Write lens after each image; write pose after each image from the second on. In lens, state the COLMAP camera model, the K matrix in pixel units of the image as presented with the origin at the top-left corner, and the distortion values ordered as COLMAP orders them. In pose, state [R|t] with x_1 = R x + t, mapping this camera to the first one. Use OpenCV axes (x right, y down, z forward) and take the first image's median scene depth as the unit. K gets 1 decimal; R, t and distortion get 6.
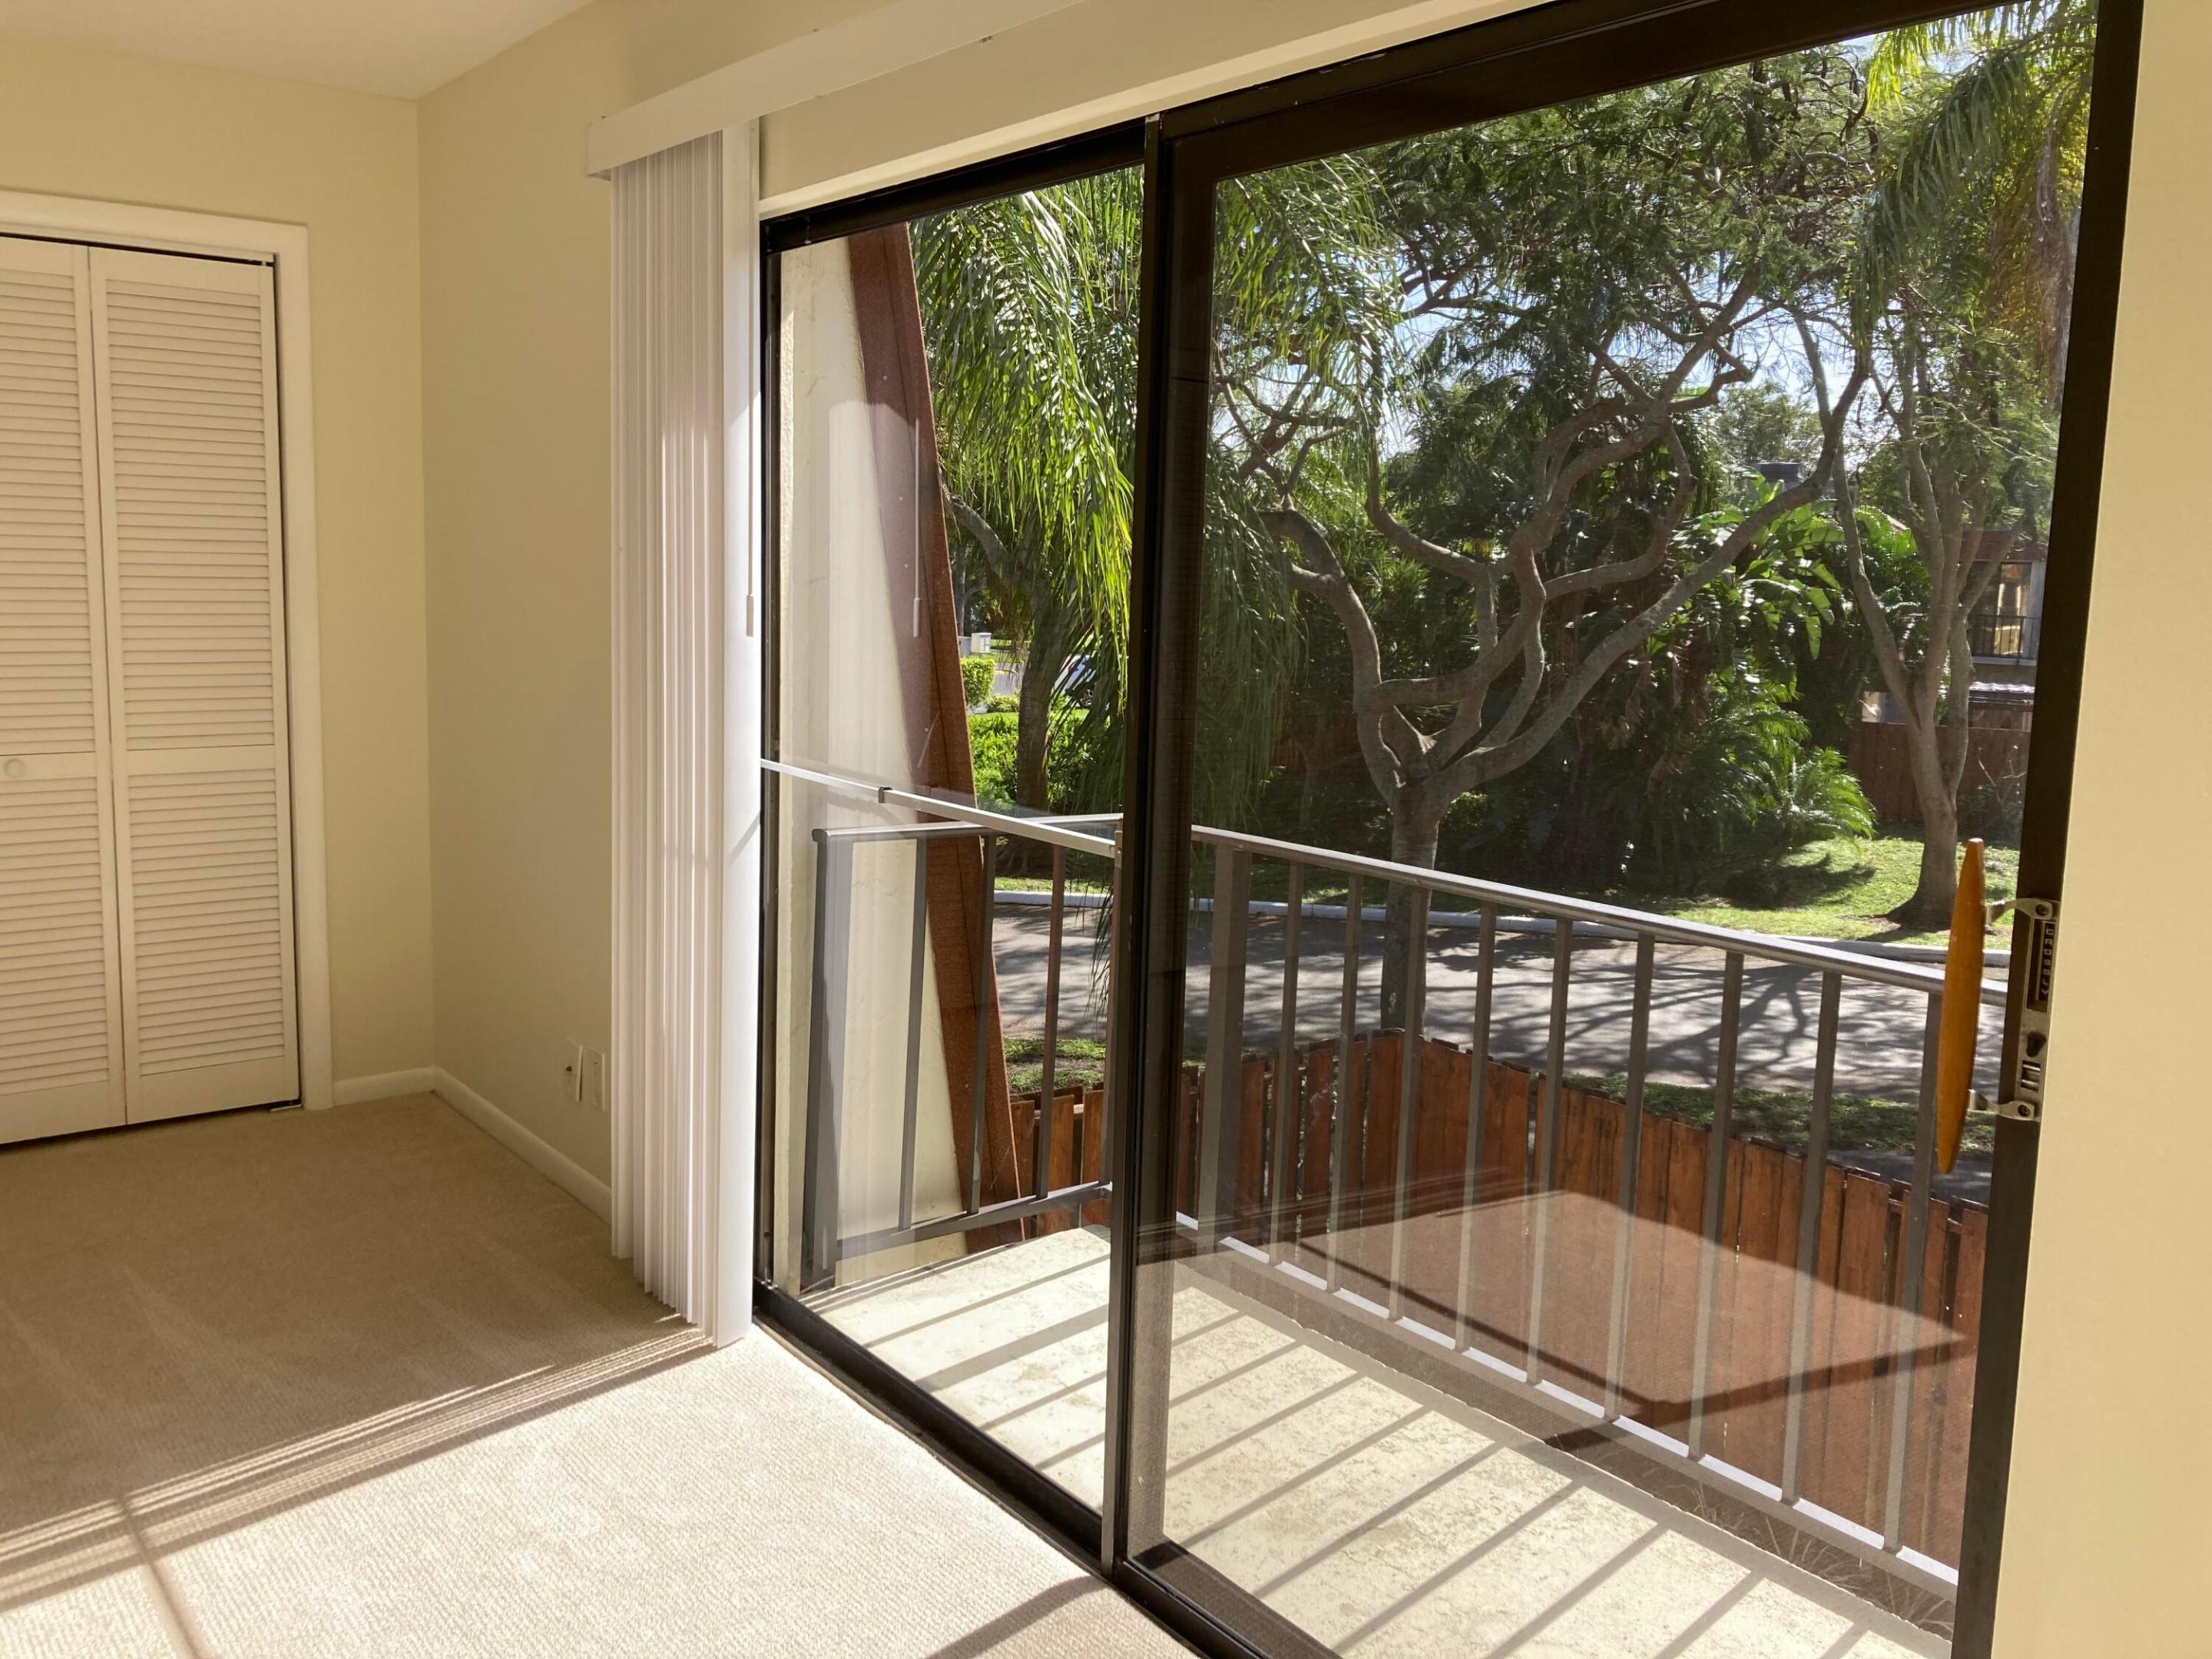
lens RADIAL K [[1815.3, 0, 1104.9], [0, 1815.3, 794.5], [0, 0, 1]] dist [0.013921, 0.008943]
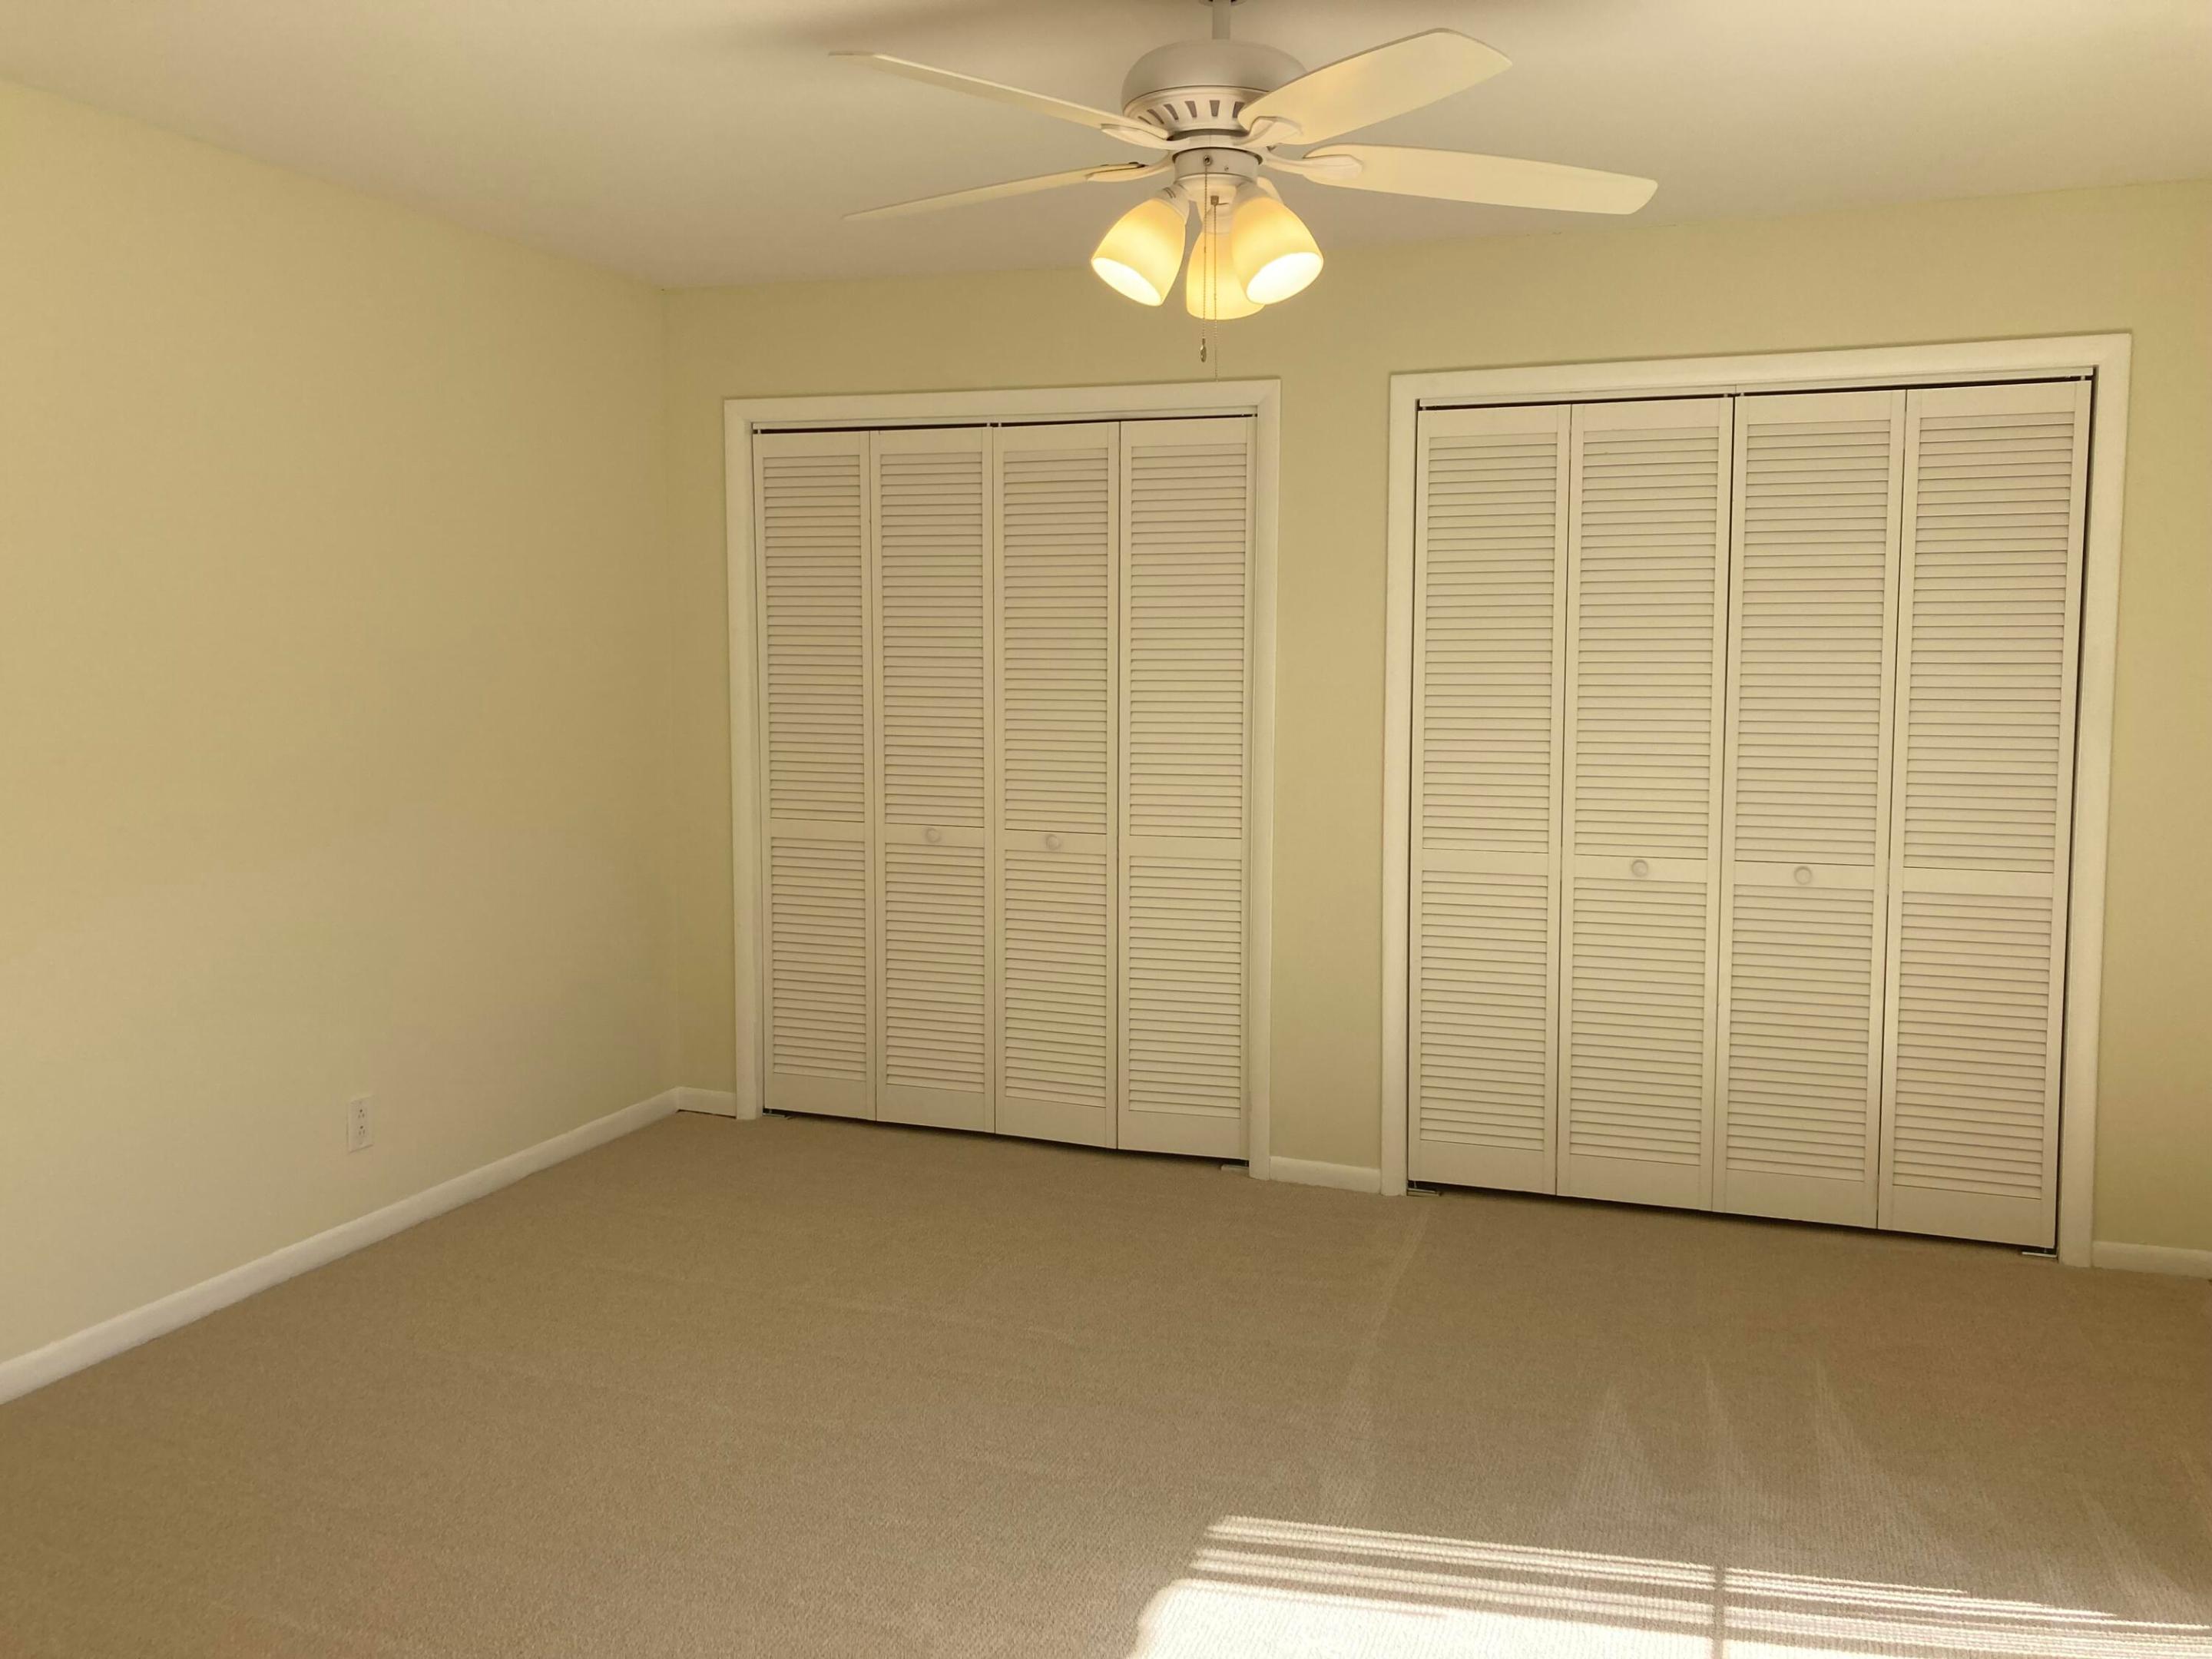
lens RADIAL K [[1807.8, 0, 1106.2], [0, 1807.8, 794.0], [0, 0, 1]] dist [0.001952, -0.005954]
pose [[0.519374, 0.042415, -0.853494, 0.099665], [-0.099969, 0.994925, -0.011389, -0.008206], [0.848680, 0.091238, 0.520979, 0.078929]]
